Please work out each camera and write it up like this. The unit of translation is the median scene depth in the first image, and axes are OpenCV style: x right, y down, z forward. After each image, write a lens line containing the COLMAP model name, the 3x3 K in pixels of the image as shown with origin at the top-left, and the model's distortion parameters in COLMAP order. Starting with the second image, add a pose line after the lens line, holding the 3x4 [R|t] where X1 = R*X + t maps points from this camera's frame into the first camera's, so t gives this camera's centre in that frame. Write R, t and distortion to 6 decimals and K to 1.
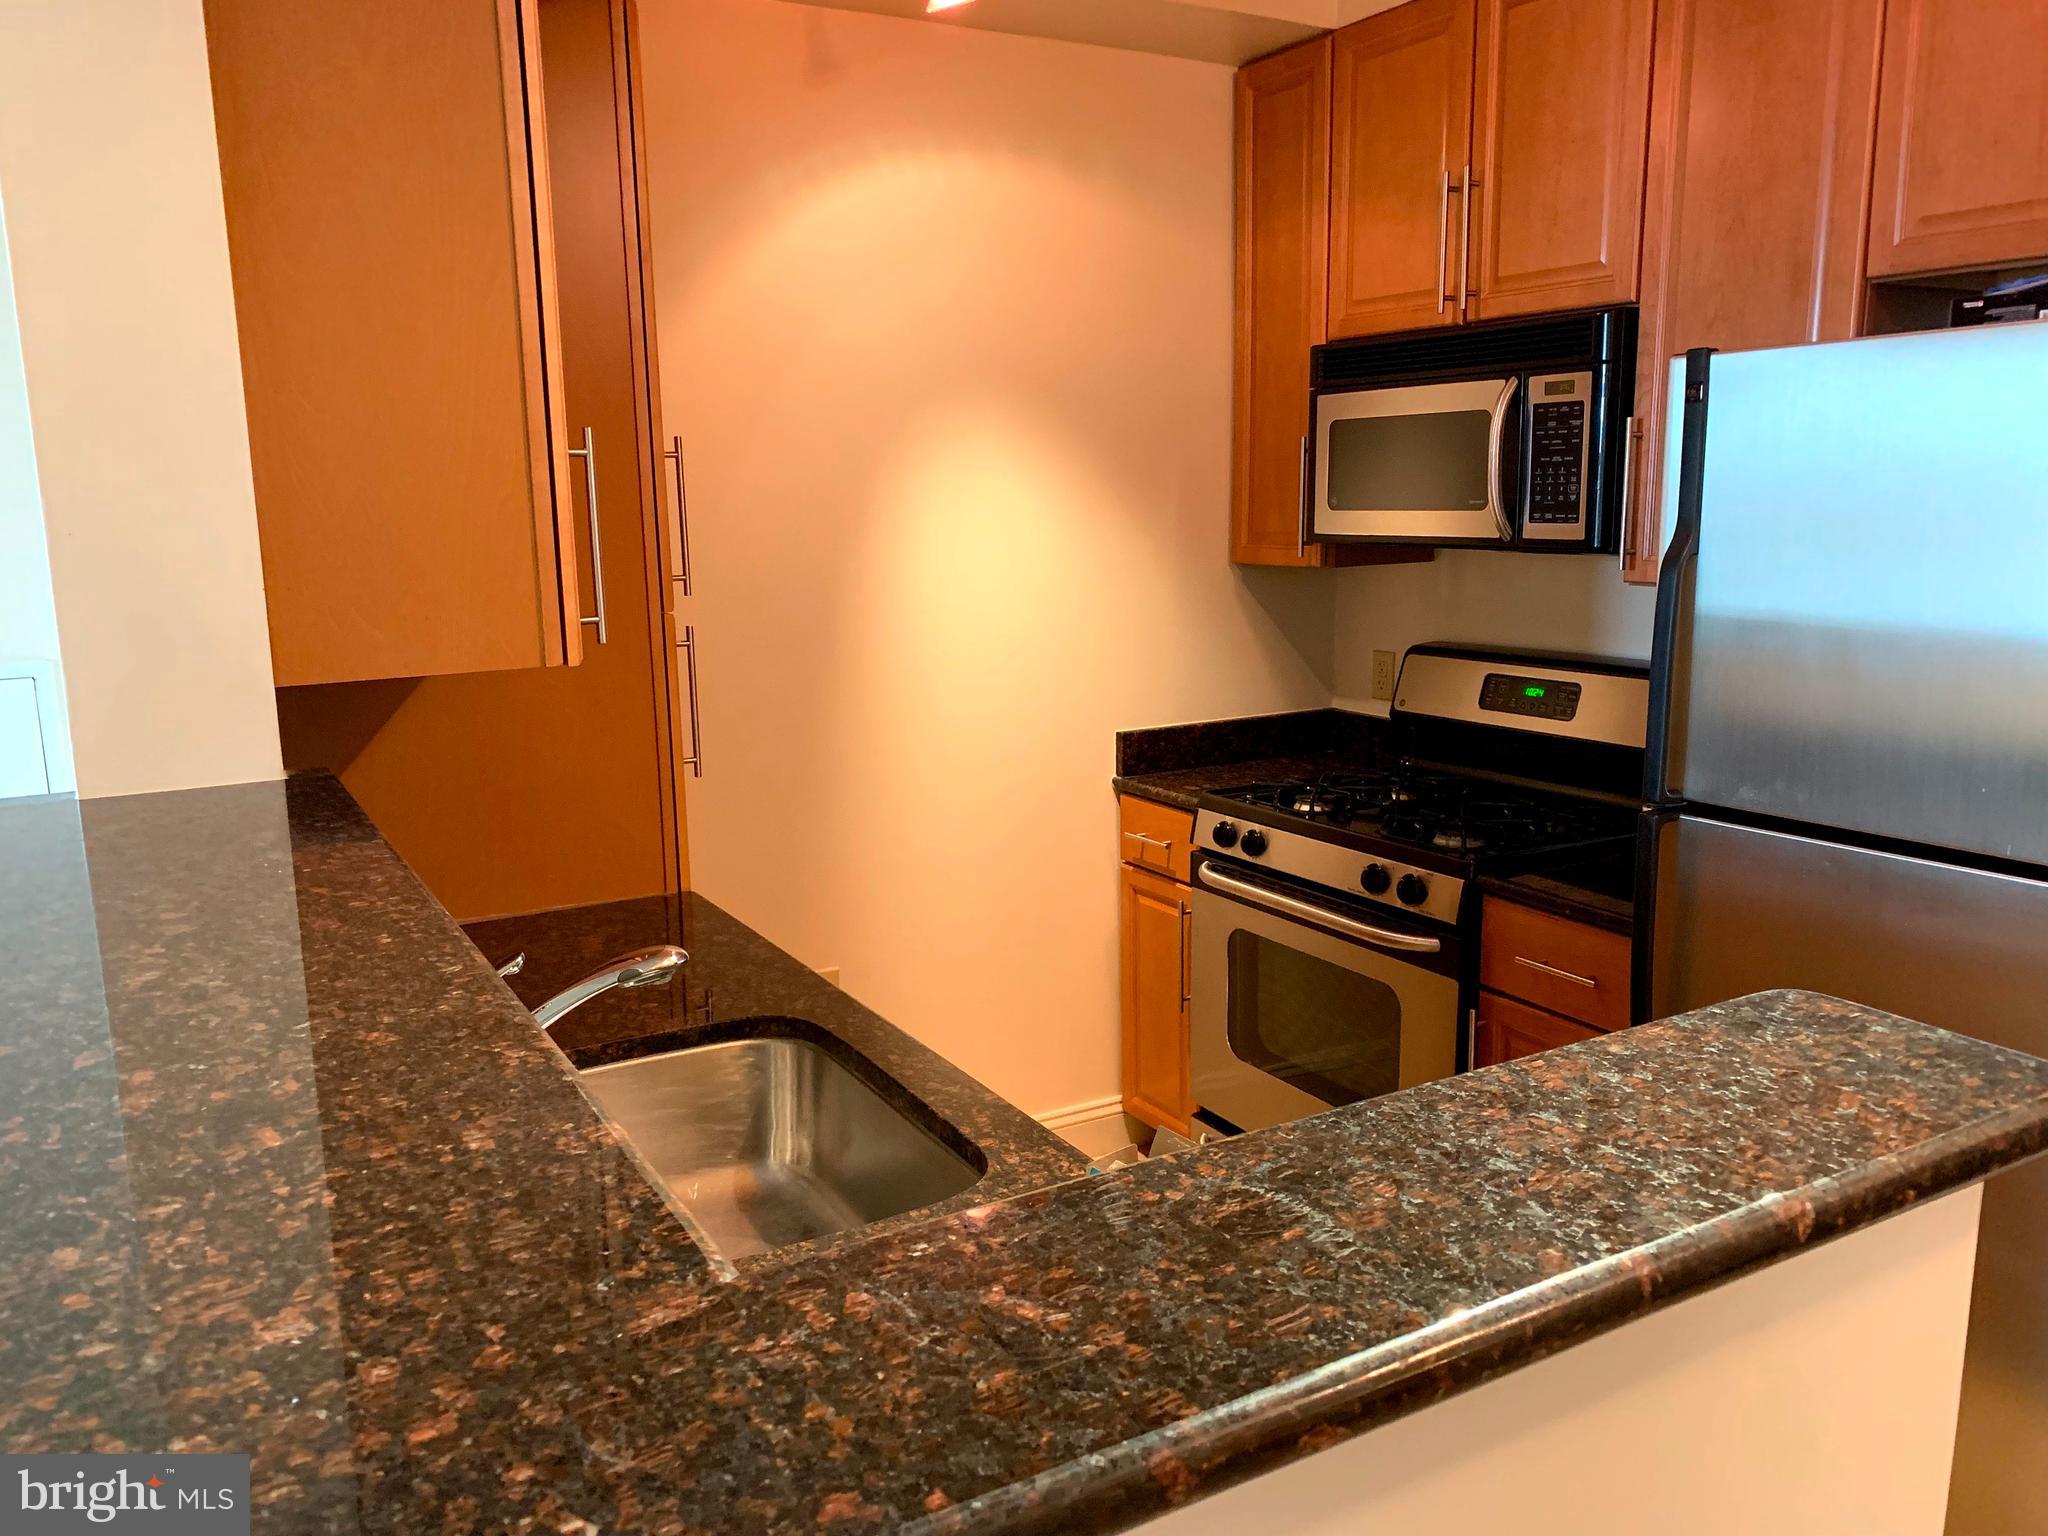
lens RADIAL K [[1572.4, 0, 1014.7], [0, 1572.4, 772.2], [0, 0, 1]] dist [0.041475, -0.061467]
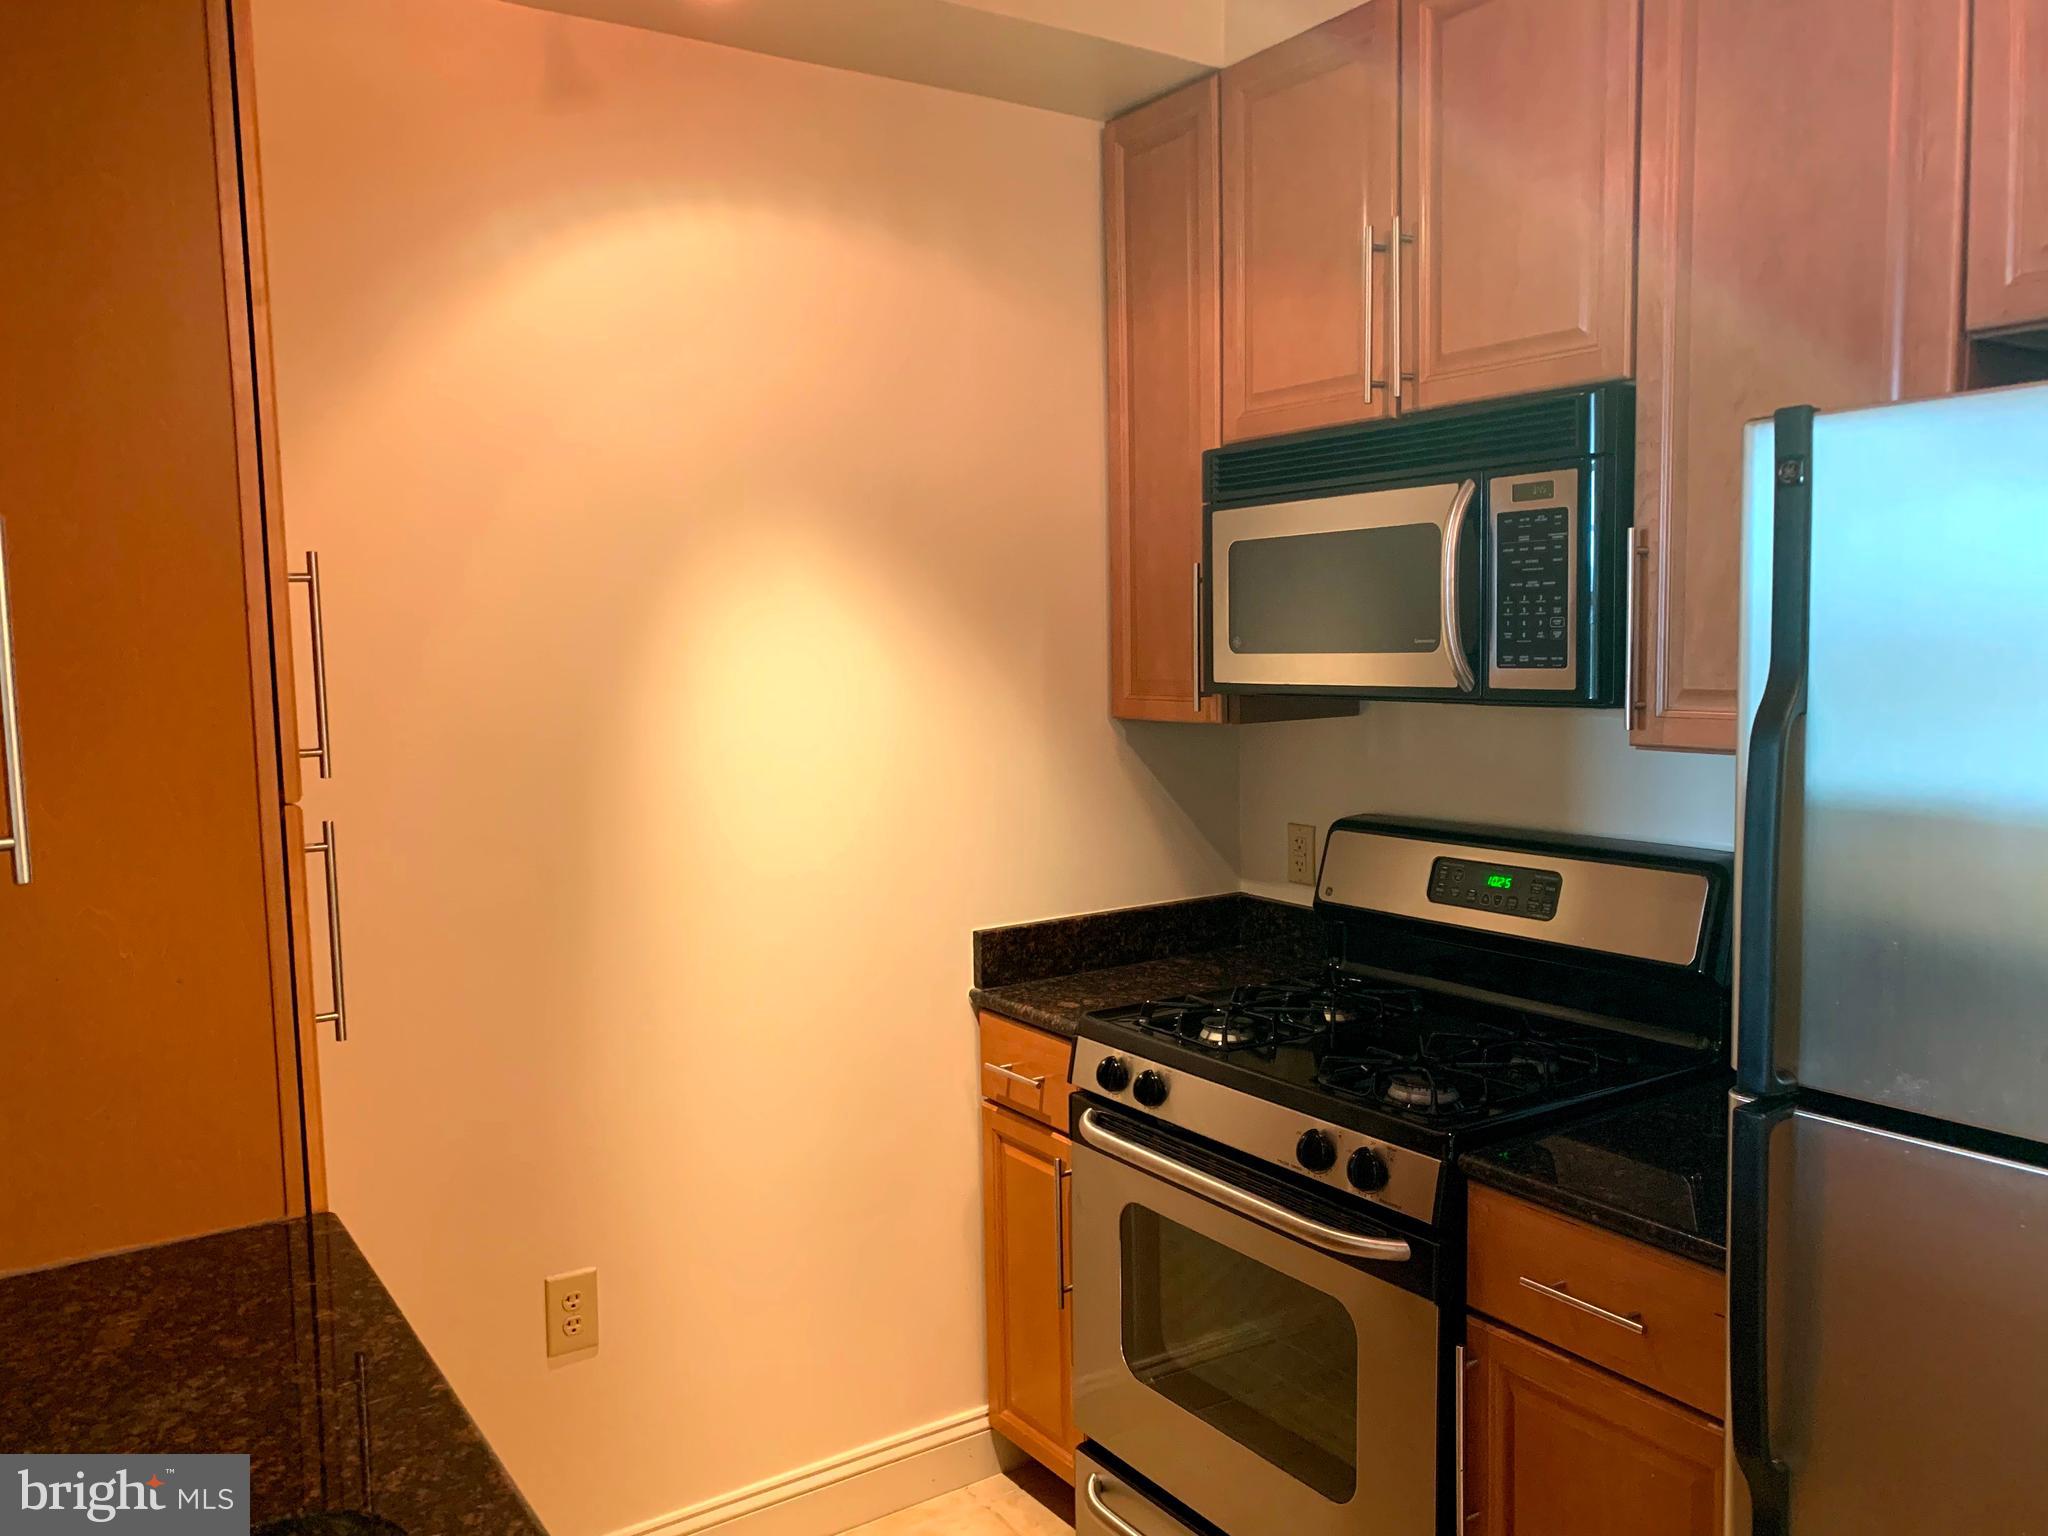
lens RADIAL K [[1572.4, 0, 1023.3], [0, 1572.4, 749.7], [0, 0, 1]] dist [0.041475, -0.061467]
pose [[0.997261, -0.009534, 0.073345, 0.040160], [0.017266, 0.994268, -0.105514, -0.040257], [-0.071918, 0.106491, 0.991709, 0.252695]]
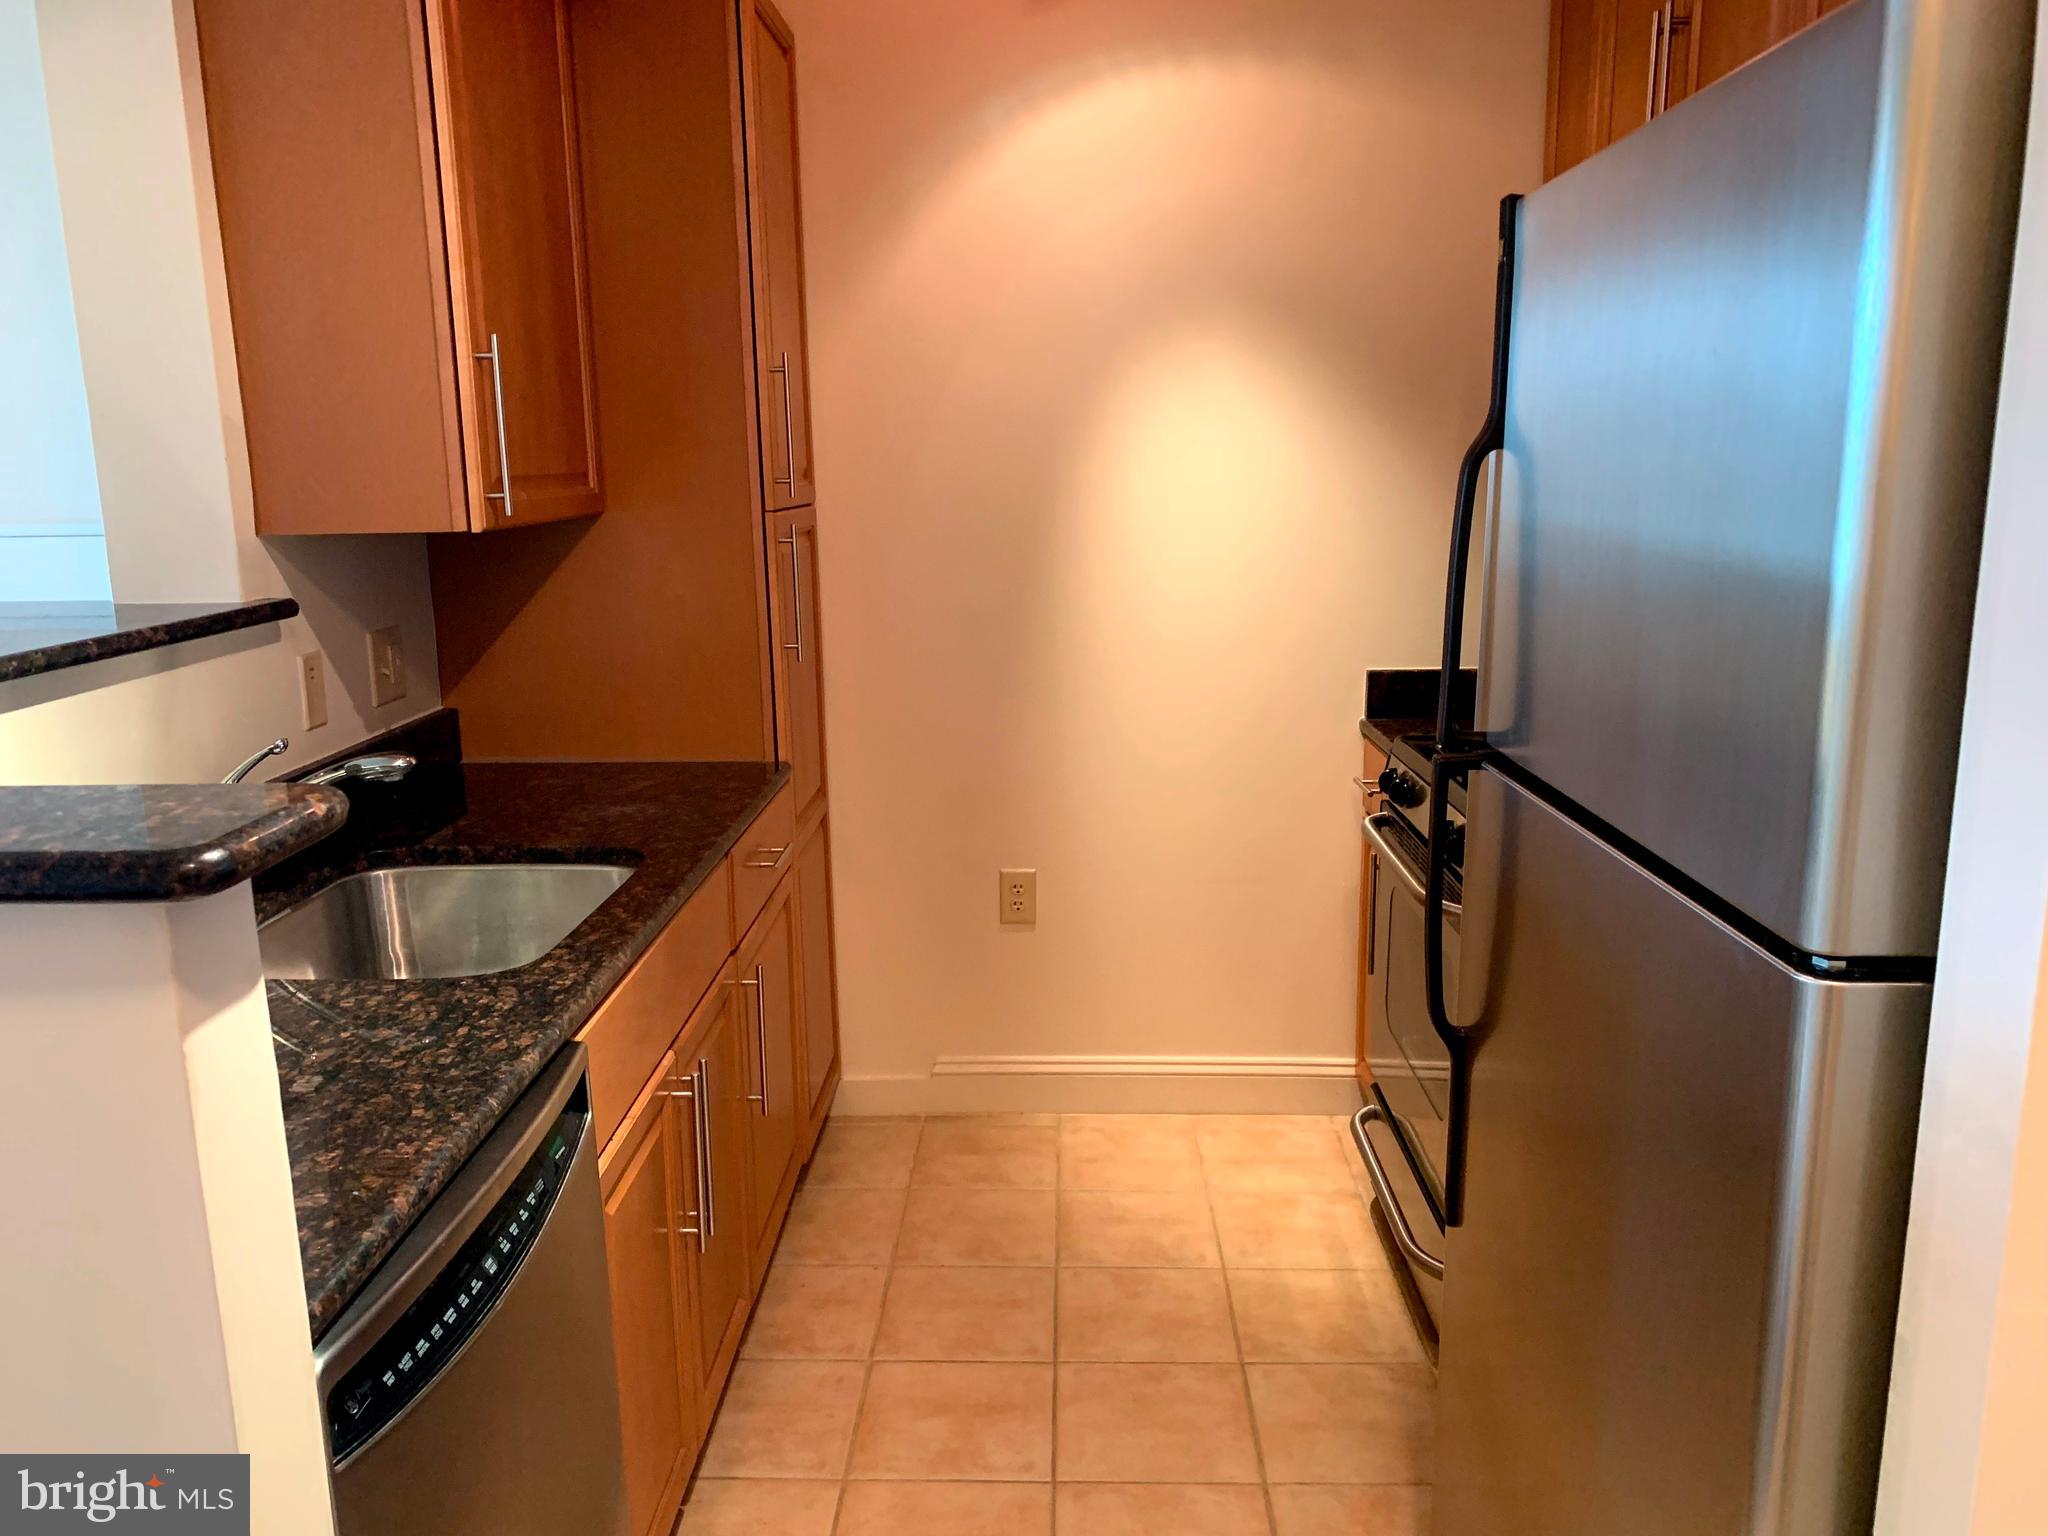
lens RADIAL K [[1572.4, 0, 999.3], [0, 1572.4, 786.9], [0, 0, 1]] dist [0.041475, -0.061467]
pose [[0.846937, 0.109846, -0.520222, 0.458860], [-0.095188, 0.993944, 0.054905, 0.014877], [0.523103, 0.003018, 0.852264, 0.104412]]
